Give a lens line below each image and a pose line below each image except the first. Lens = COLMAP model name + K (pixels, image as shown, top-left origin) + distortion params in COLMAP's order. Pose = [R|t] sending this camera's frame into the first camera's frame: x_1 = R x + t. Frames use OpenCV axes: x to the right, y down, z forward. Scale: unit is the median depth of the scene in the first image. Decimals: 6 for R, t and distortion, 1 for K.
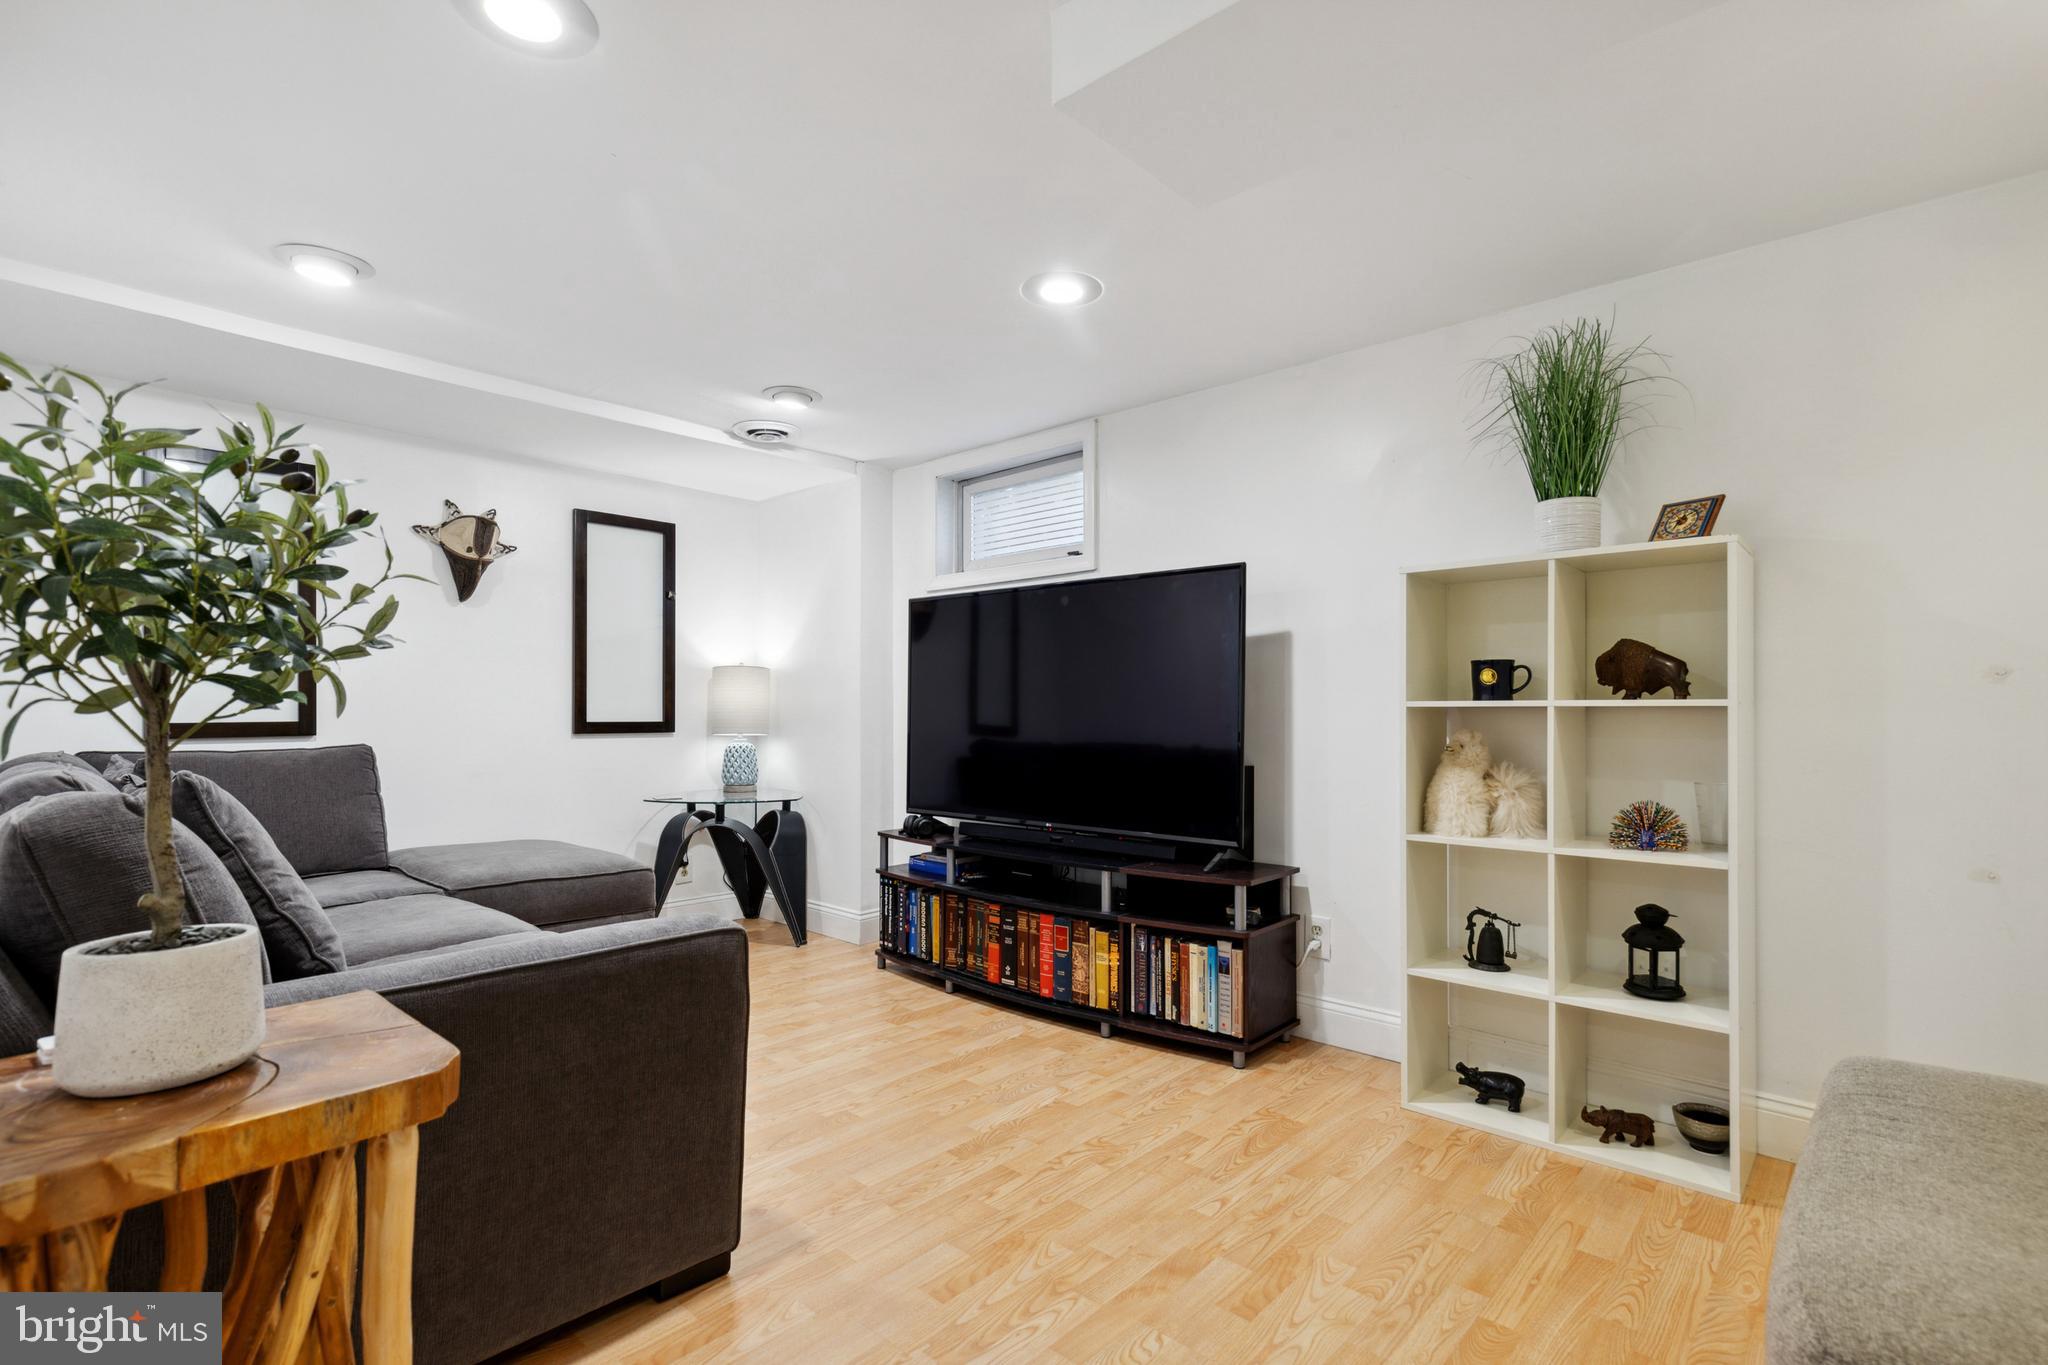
lens RADIAL K [[961.4, 0, 1029.0], [0, 961.4, 711.0], [0, 0, 1]] dist [0.029277, 0.000125]
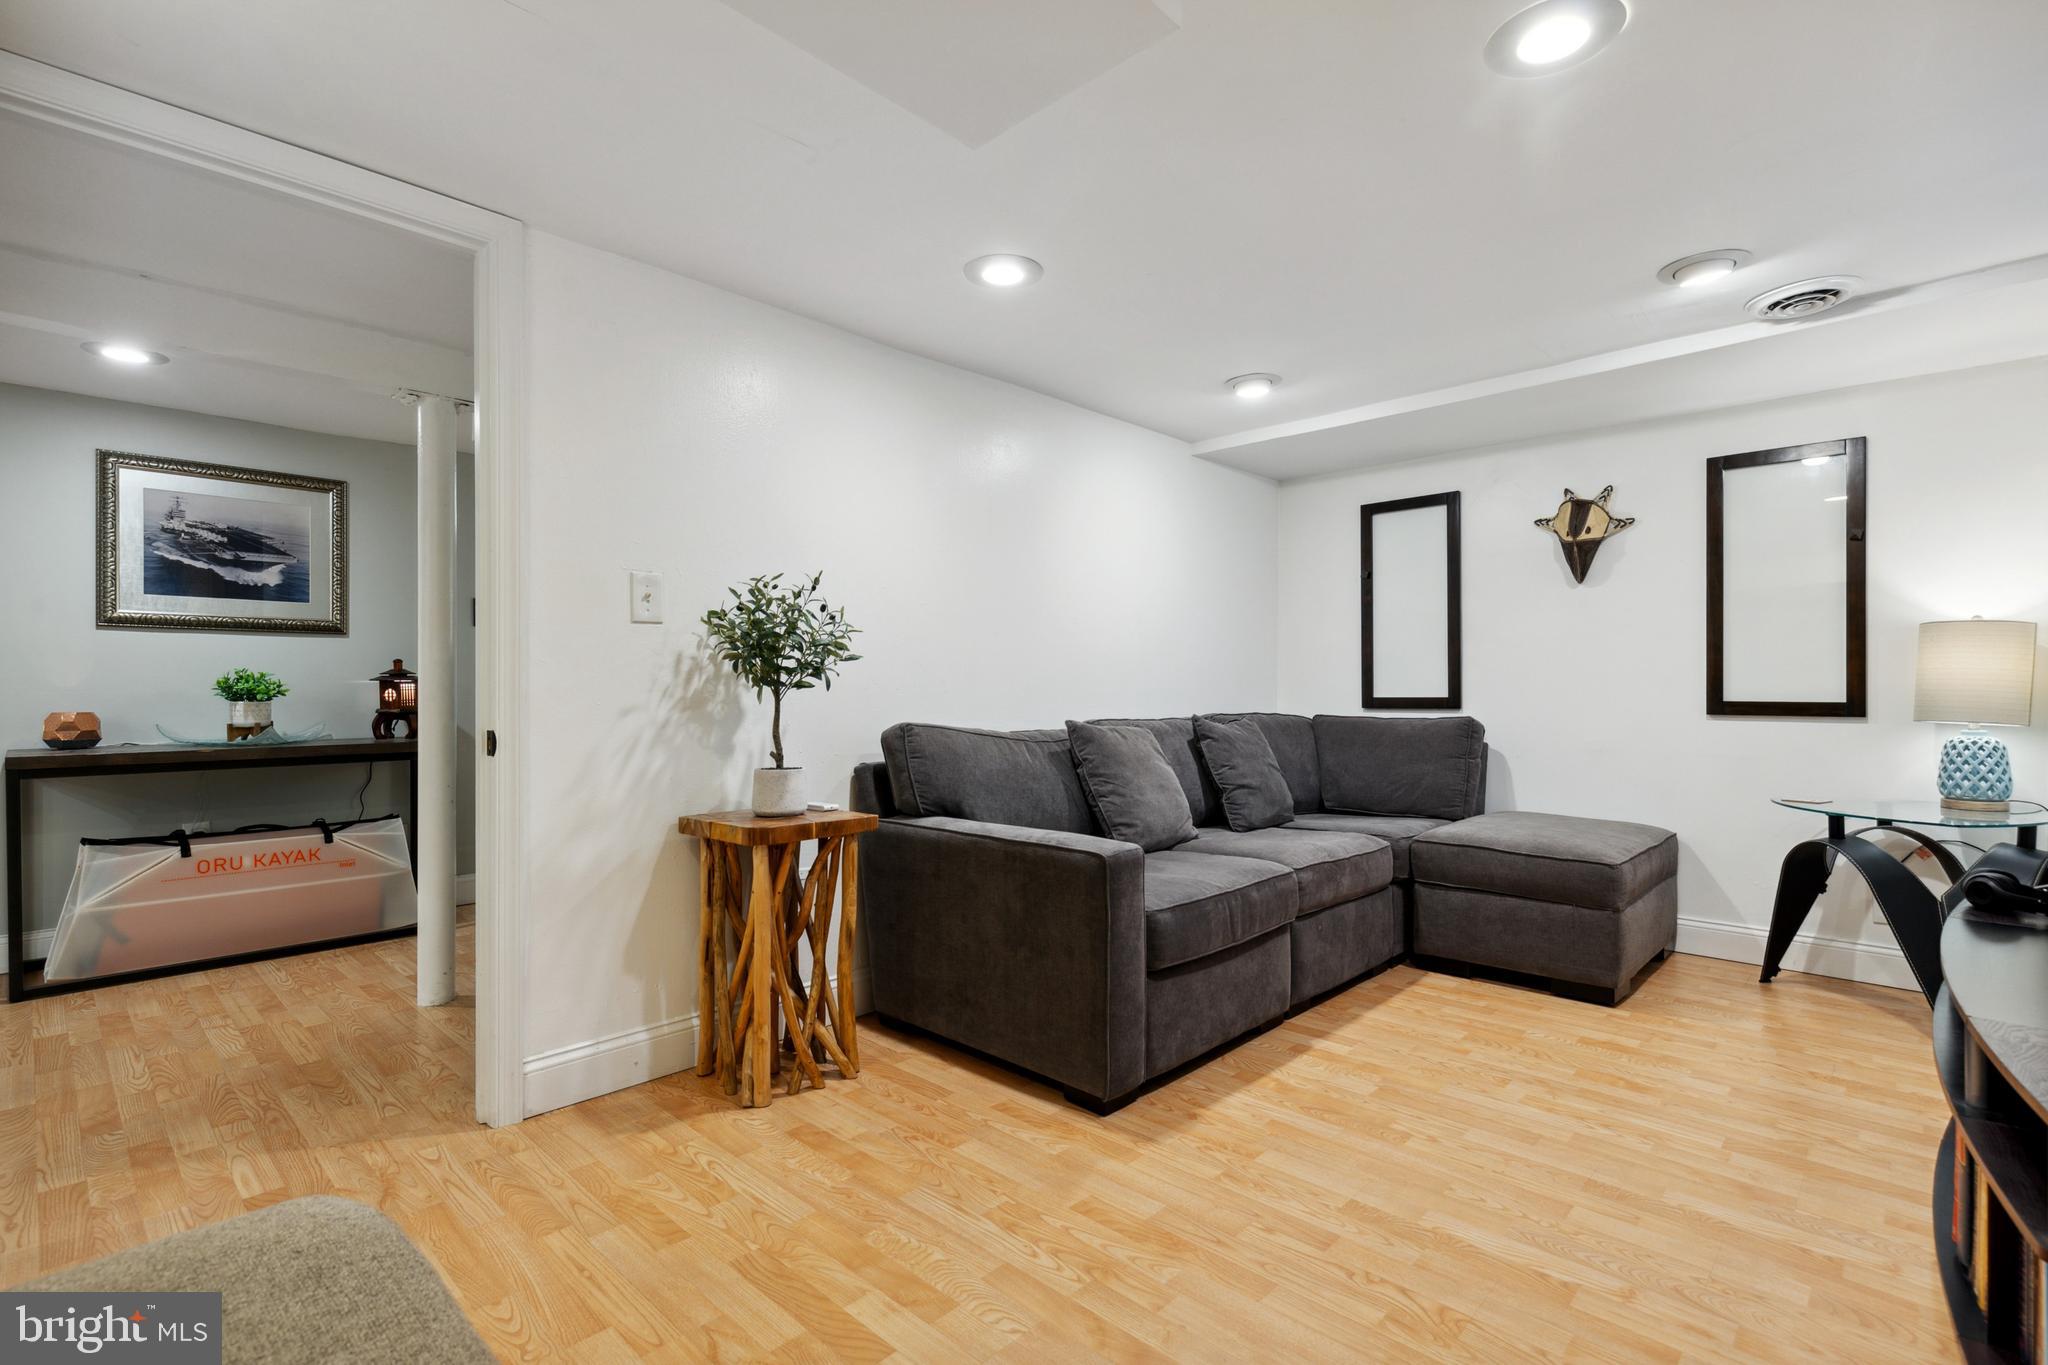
lens RADIAL K [[932.6, 0, 991.2], [0, 932.6, 685.3], [0, 0, 1]] dist [0.003191, 0.000220]
pose [[-0.033942, -0.010194, -0.999372, 0.572258], [-0.006035, 0.999932, -0.009995, 0.013541], [0.999406, 0.005692, -0.034001, 0.546973]]
